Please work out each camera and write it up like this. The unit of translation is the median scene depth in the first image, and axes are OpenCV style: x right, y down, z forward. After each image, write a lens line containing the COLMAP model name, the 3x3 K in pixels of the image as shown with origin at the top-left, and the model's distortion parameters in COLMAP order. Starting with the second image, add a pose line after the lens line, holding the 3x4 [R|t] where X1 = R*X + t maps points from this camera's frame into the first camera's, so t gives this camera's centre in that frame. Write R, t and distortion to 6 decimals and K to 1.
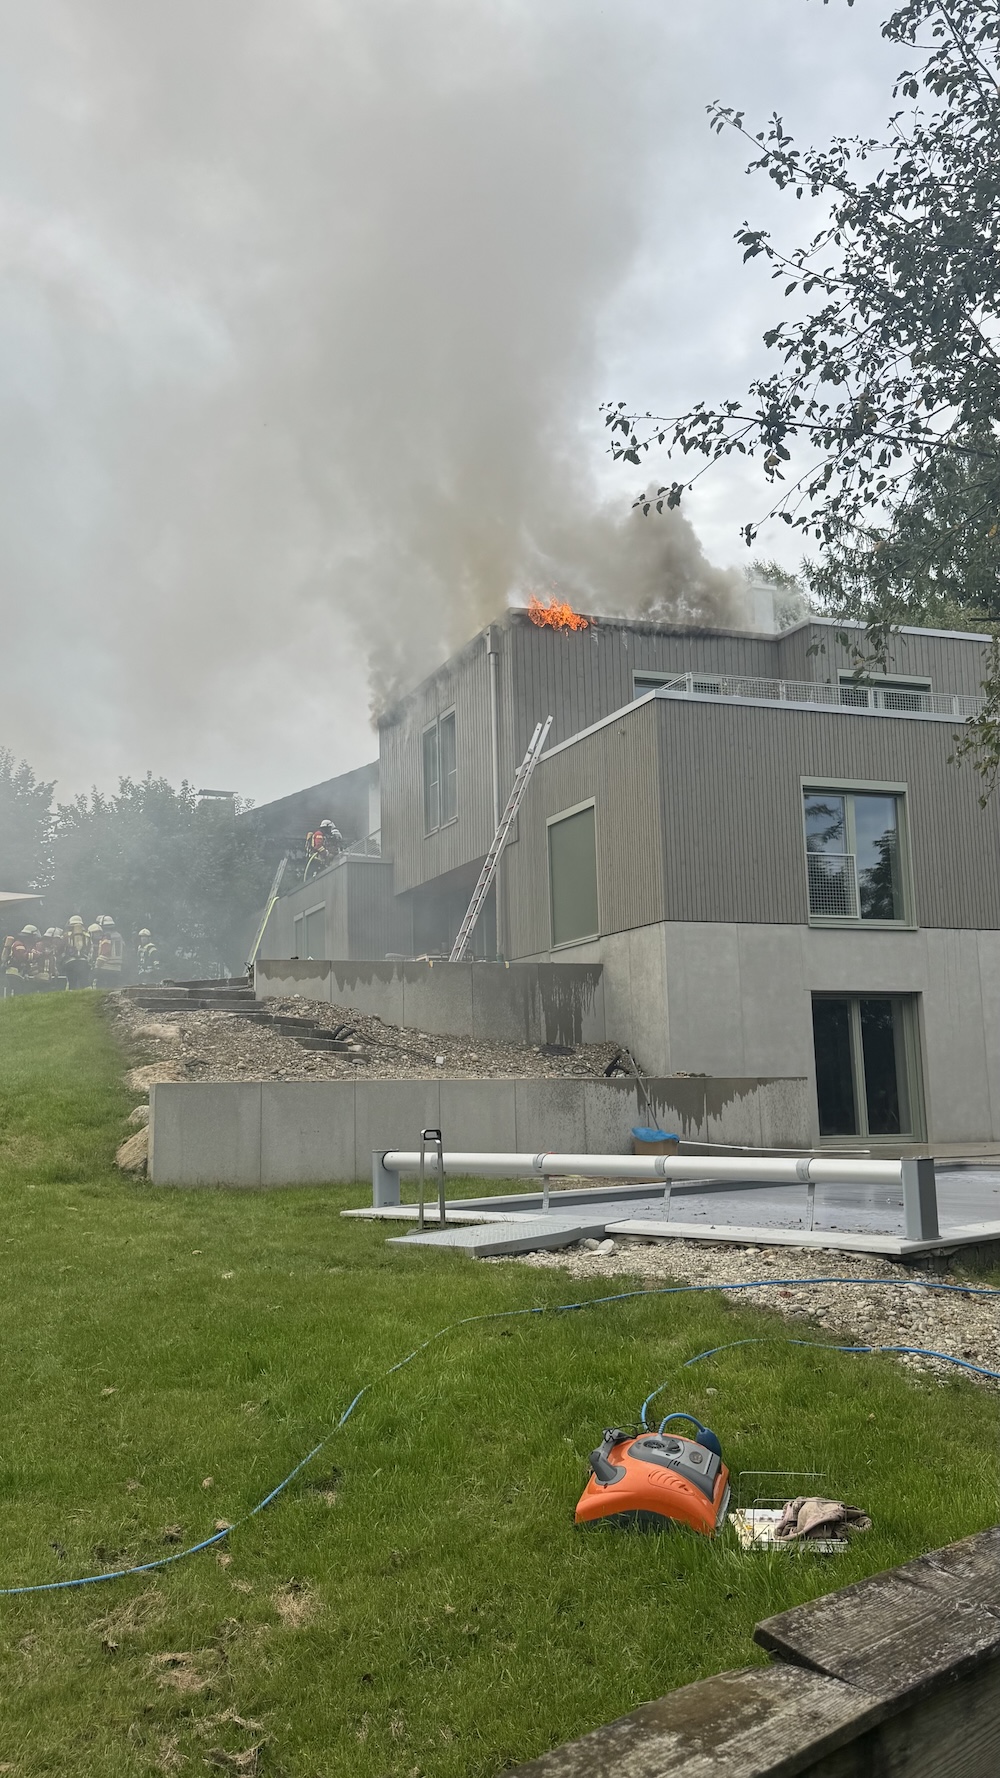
lens RADIAL K [[1473.7, 0, 496.2], [0, 1473.7, 883.3], [0, 0, 1]] dist [0.190947, -0.413250]
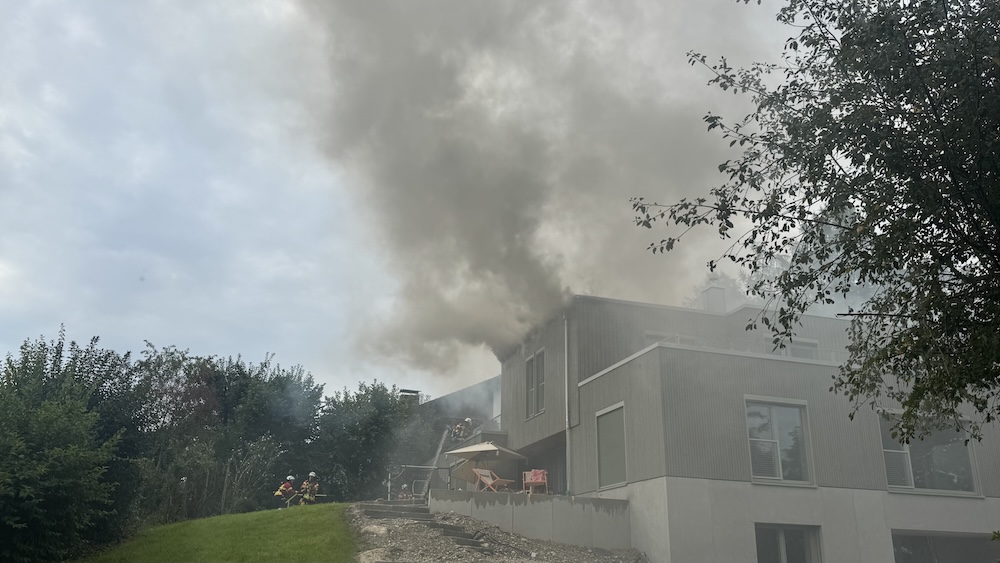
lens RADIAL K [[828.8, 0, 493.3], [0, 828.8, 284.1], [0, 0, 1]] dist [0.190947, -0.413250]
pose [[0.996081, 0.016524, -0.086884, -0.007372], [-0.032763, 0.981438, -0.188958, -0.003674], [0.082149, 0.191064, 0.978134, -0.026961]]
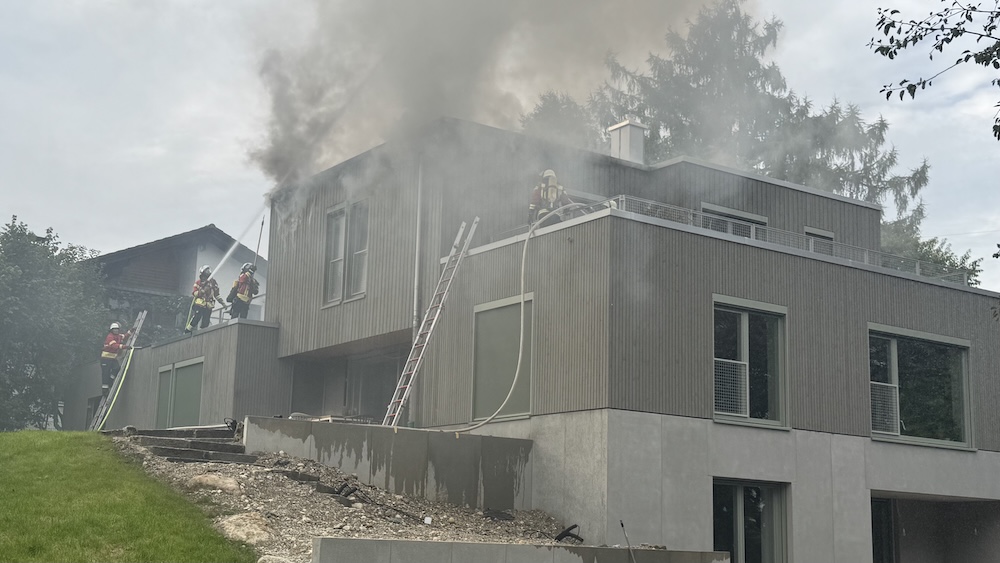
lens RADIAL K [[1330.1, 0, 500.0], [0, 1330.1, 281.5], [0, 0, 1]] dist [0.121230, -0.007323]
pose [[0.968956, 0.097094, 0.227371, -0.335118], [-0.085517, 0.994513, -0.060249, -0.004643], [-0.231973, 0.038934, 0.971943, 0.008259]]
